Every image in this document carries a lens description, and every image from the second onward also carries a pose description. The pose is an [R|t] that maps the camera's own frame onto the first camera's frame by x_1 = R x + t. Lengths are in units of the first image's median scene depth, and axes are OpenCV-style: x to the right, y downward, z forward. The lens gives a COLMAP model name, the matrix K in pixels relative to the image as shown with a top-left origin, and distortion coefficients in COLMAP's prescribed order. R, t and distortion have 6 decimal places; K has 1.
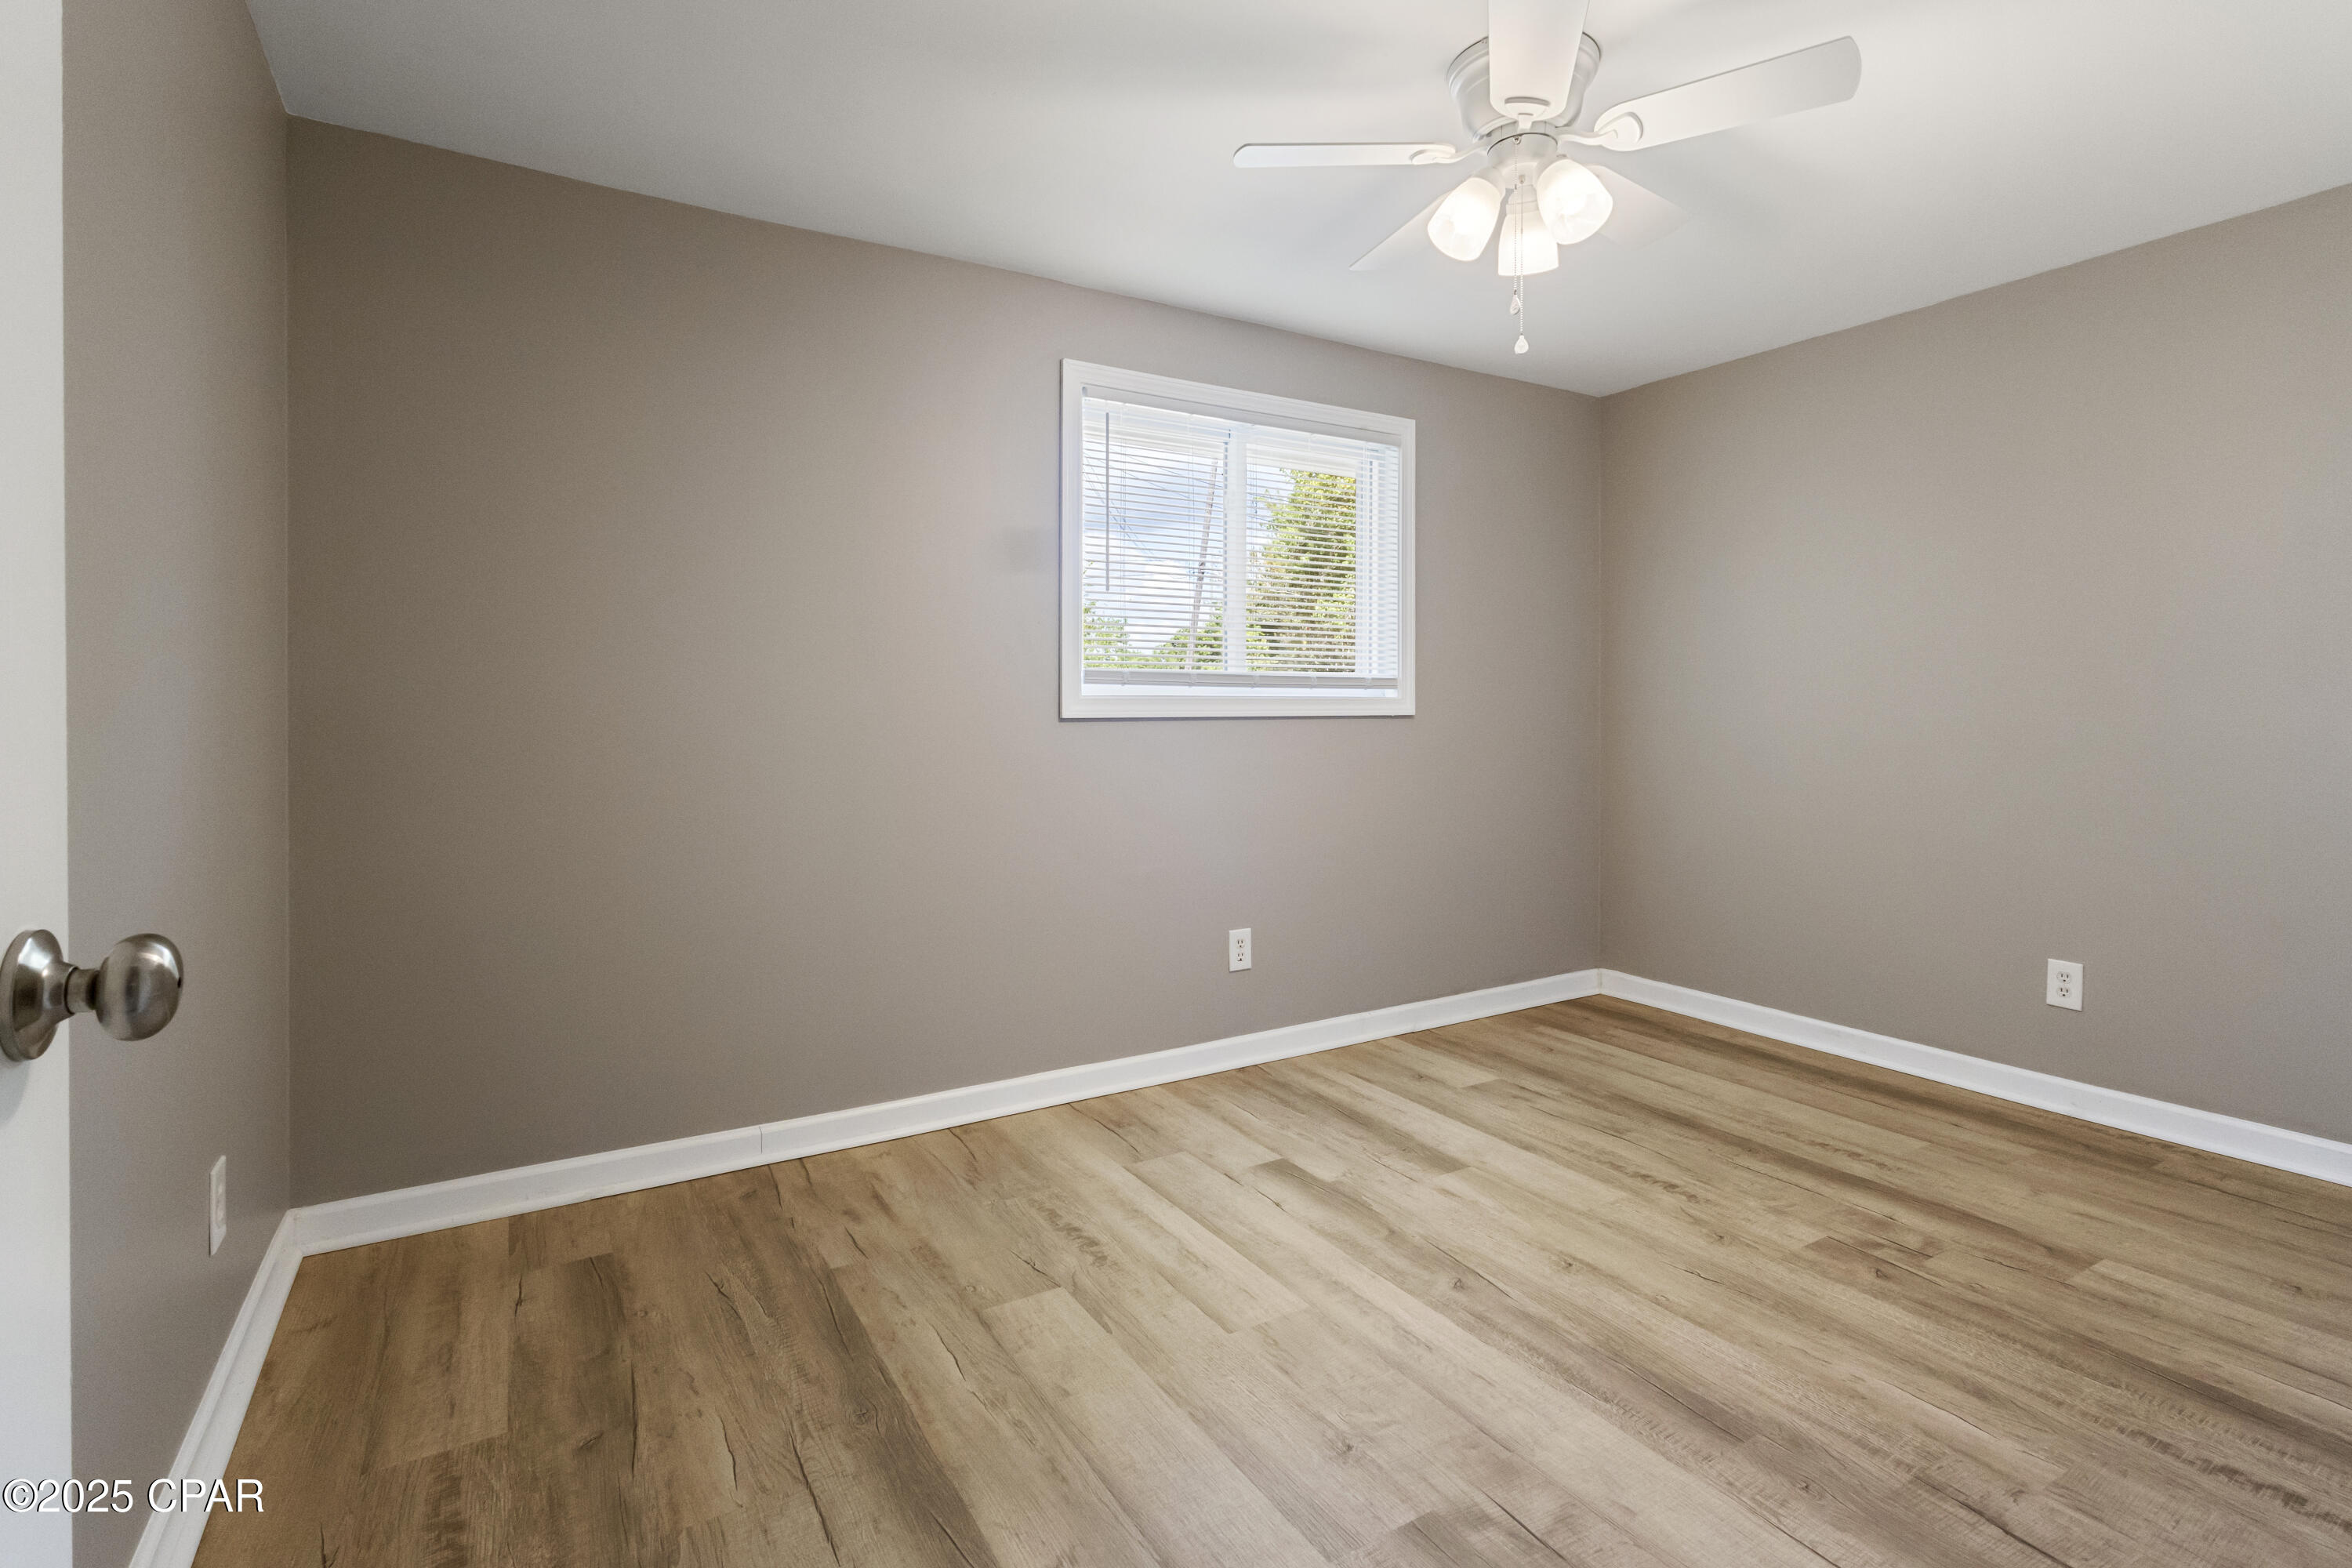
lens RADIAL K [[1126.0, 0, 1209.0], [0, 1126.0, 709.5], [0, 0, 1]] dist [0.002317, 0.001543]
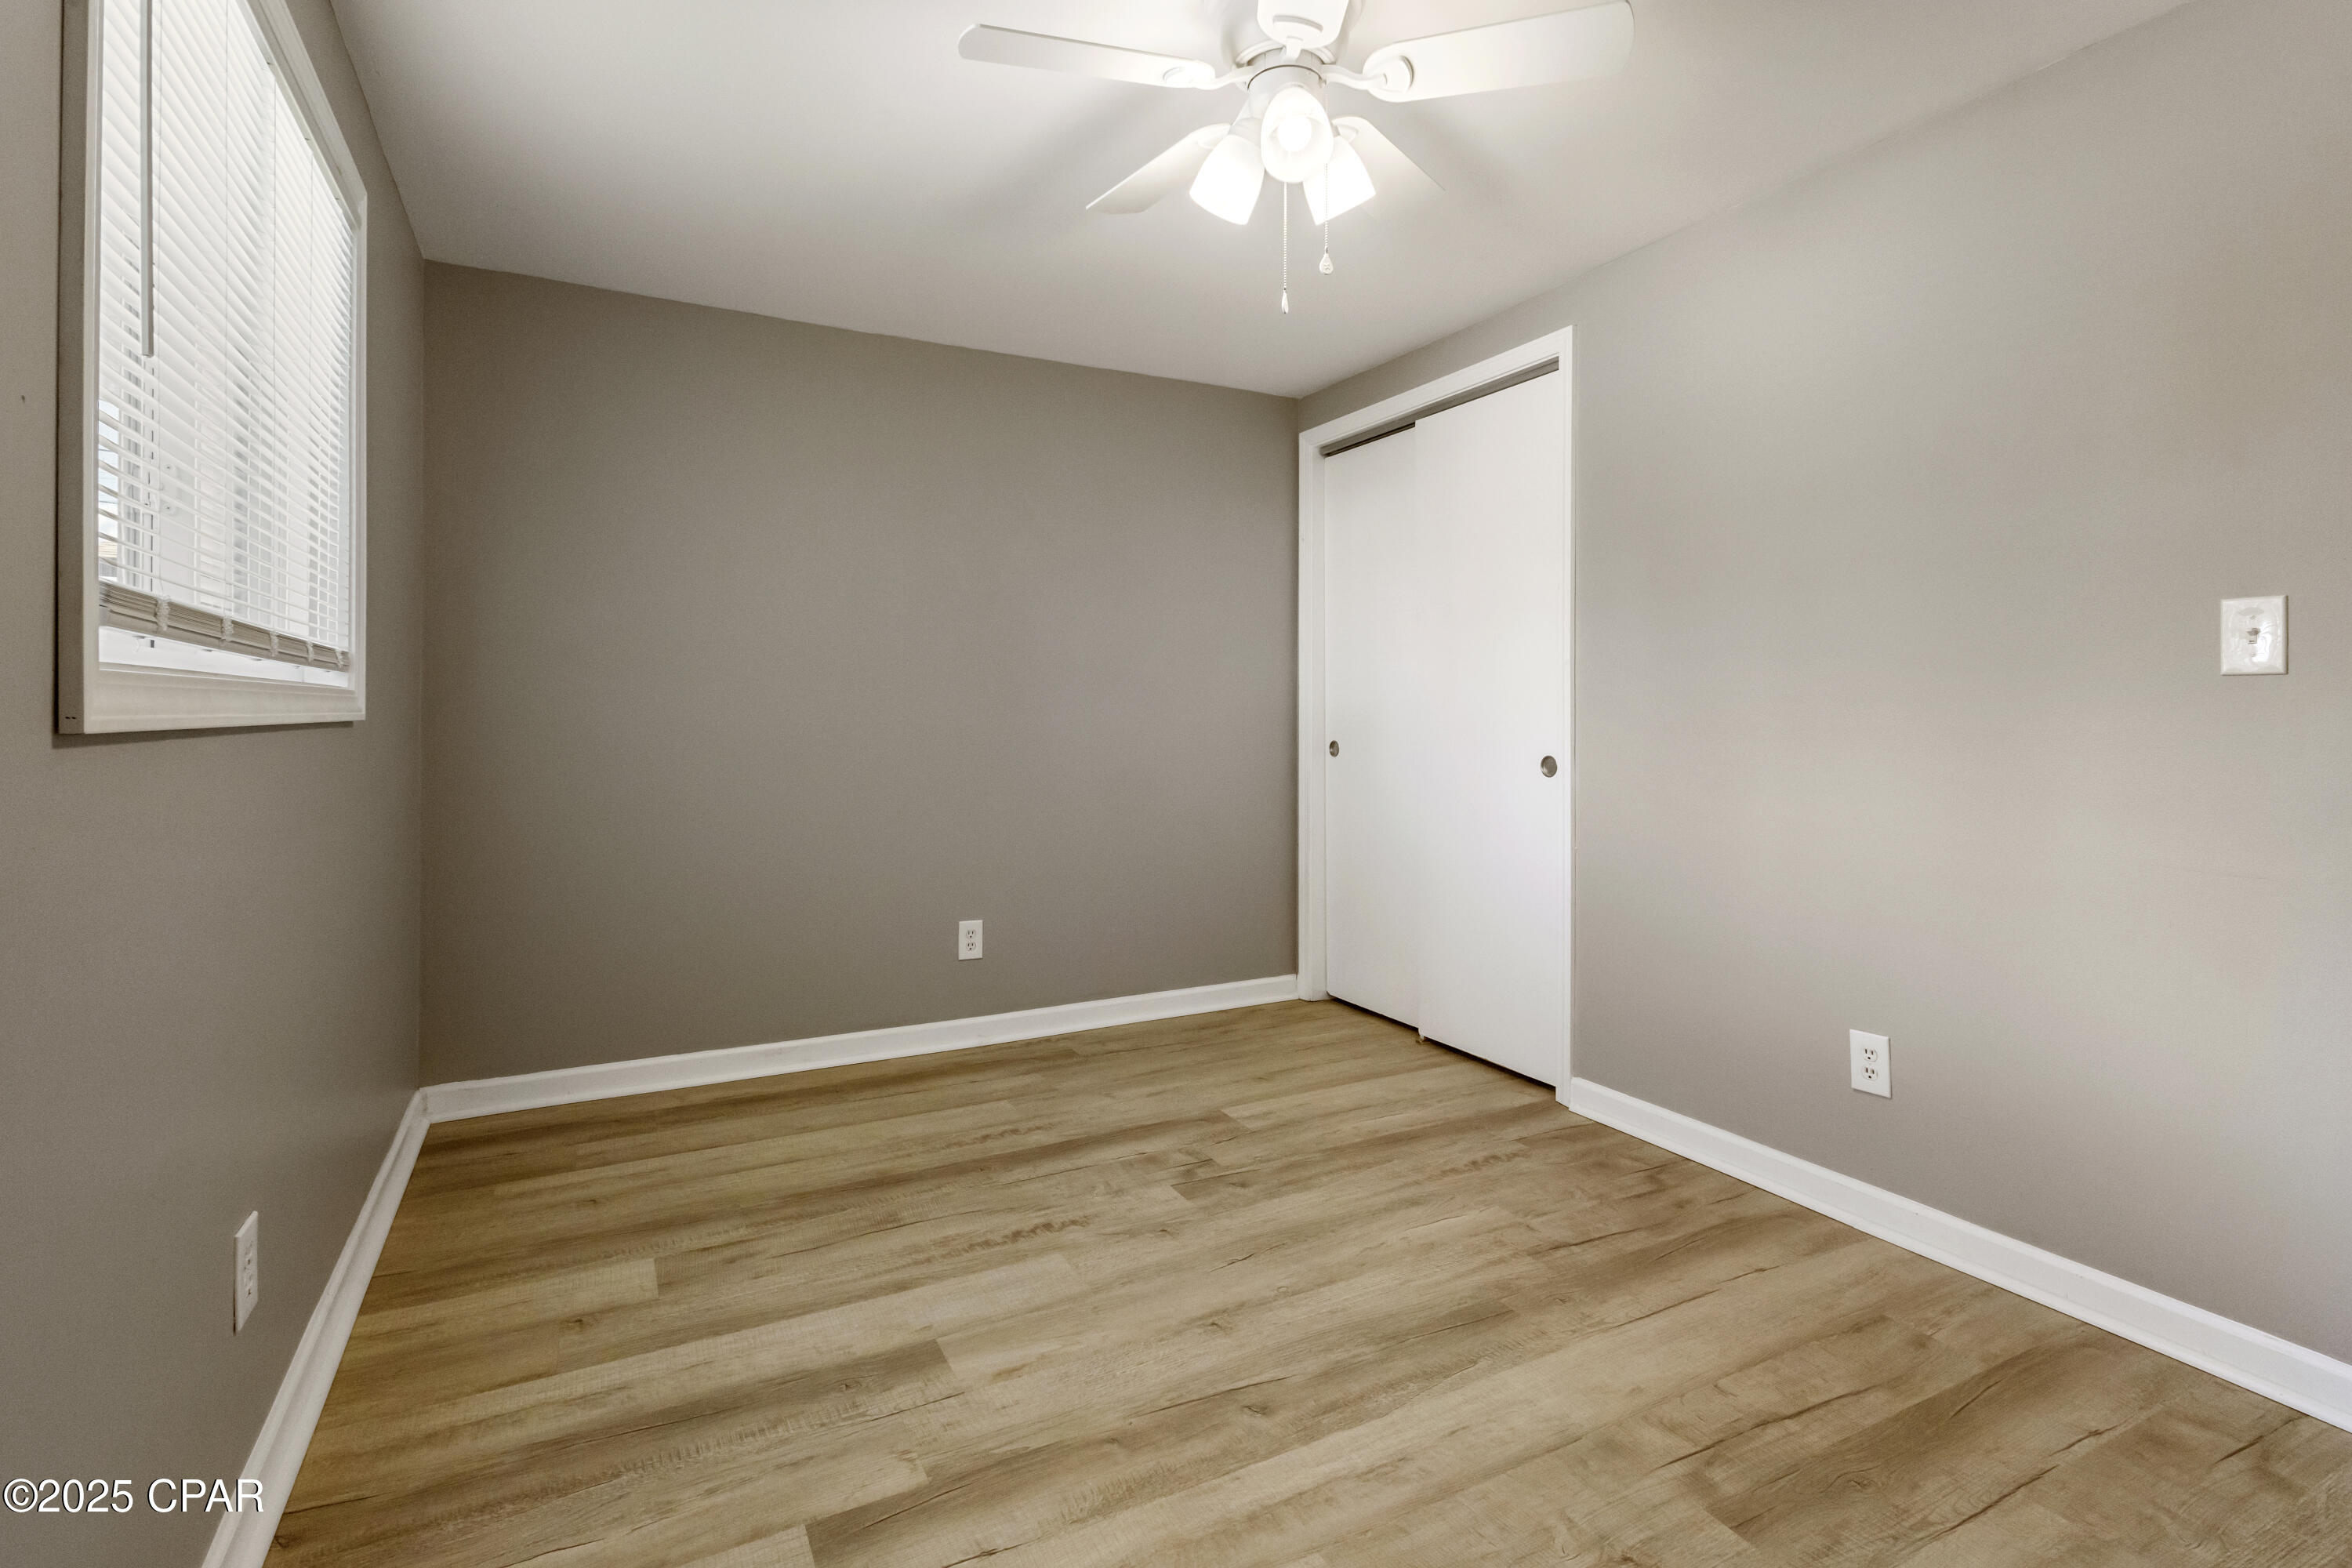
lens RADIAL K [[1126.0, 0, 1119.7], [0, 1126.0, 711.2], [0, 0, 1]] dist [0.002317, 0.001543]
pose [[0.079909, 0.005593, 0.996787, -0.530640], [-0.000270, 0.999984, -0.005590, 0.005259], [-0.996802, 0.000177, 0.079909, 0.902599]]
